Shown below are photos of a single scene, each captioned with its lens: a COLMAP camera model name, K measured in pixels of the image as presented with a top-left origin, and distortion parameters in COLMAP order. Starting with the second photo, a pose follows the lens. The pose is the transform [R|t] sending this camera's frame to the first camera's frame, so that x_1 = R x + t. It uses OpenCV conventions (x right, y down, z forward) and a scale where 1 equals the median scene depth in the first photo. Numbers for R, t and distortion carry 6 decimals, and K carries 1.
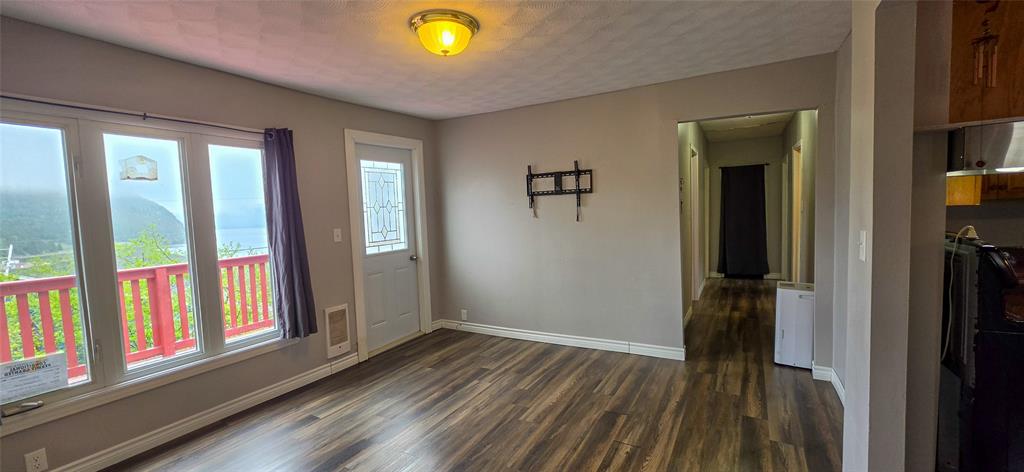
lens RADIAL K [[406.6, 0, 512.0], [0, 406.6, 236.0], [0, 0, 1]] dist [0.000336, 0.000078]
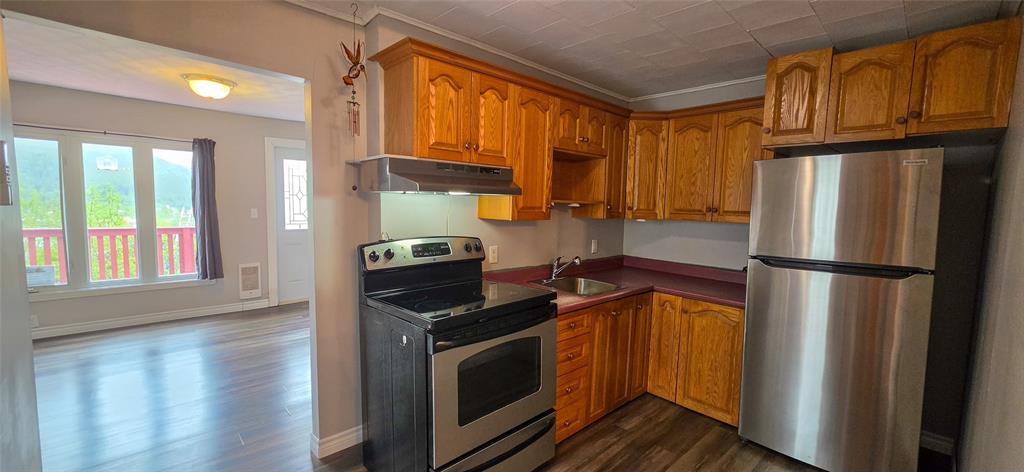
lens RADIAL K [[406.6, 0, 512.0], [0, 406.6, 236.0], [0, 0, 1]] dist [0.000336, 0.000078]
pose [[0.954828, 0.084035, -0.285030, 0.941667], [-0.078476, 0.996437, 0.030889, -0.042130], [0.286610, -0.007126, 0.958021, -0.101819]]
